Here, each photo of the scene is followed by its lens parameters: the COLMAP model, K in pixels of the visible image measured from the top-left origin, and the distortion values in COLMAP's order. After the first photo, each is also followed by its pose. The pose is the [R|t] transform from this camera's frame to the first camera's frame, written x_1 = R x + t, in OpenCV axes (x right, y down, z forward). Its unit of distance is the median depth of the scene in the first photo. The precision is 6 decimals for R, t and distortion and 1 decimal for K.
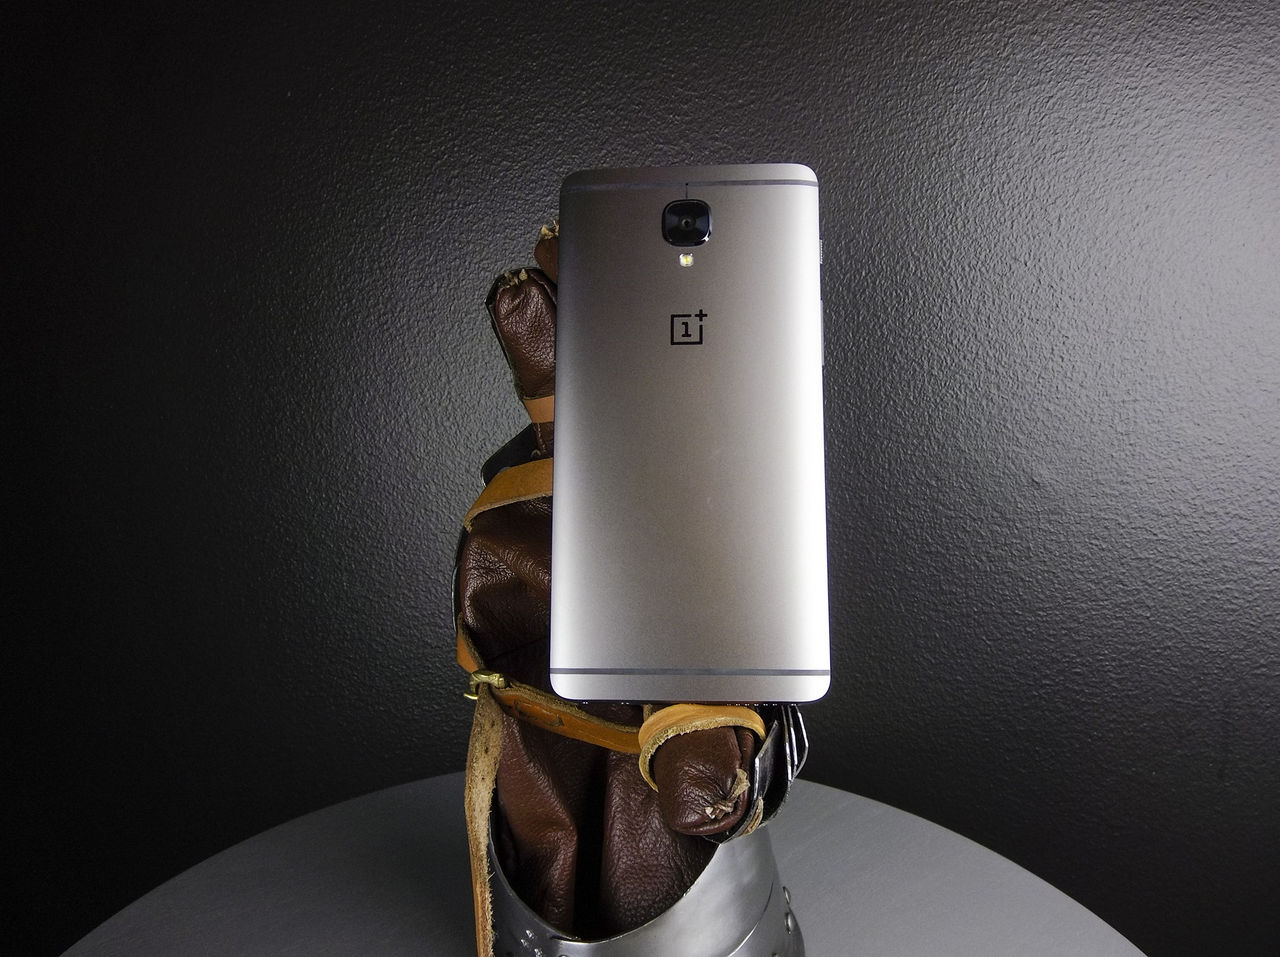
lens RADIAL K [[957.1, 0, 641.8], [0, 957.1, 456.3], [0, 0, 1]] dist [0.013607, -0.000059]
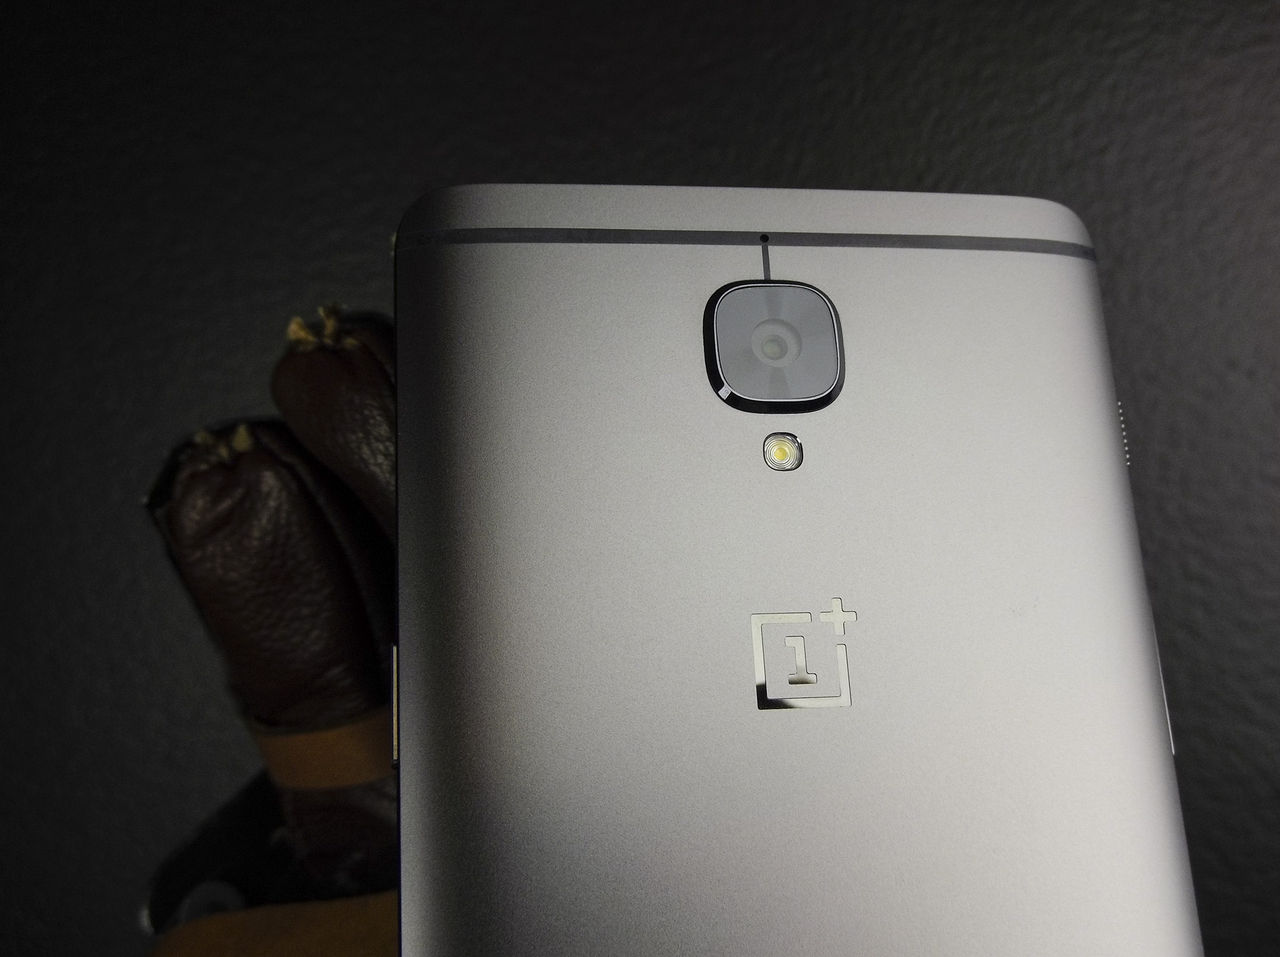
lens RADIAL K [[1463.0, 0, 640.0], [0, 1463.0, 478.5], [0, 0, 1]] dist [0.008496, -0.044361]
pose [[0.994313, -0.003533, 0.106436, -0.016106], [0.013298, 0.995746, -0.091178, -0.075049], [-0.105661, 0.092074, 0.990130, 0.250363]]
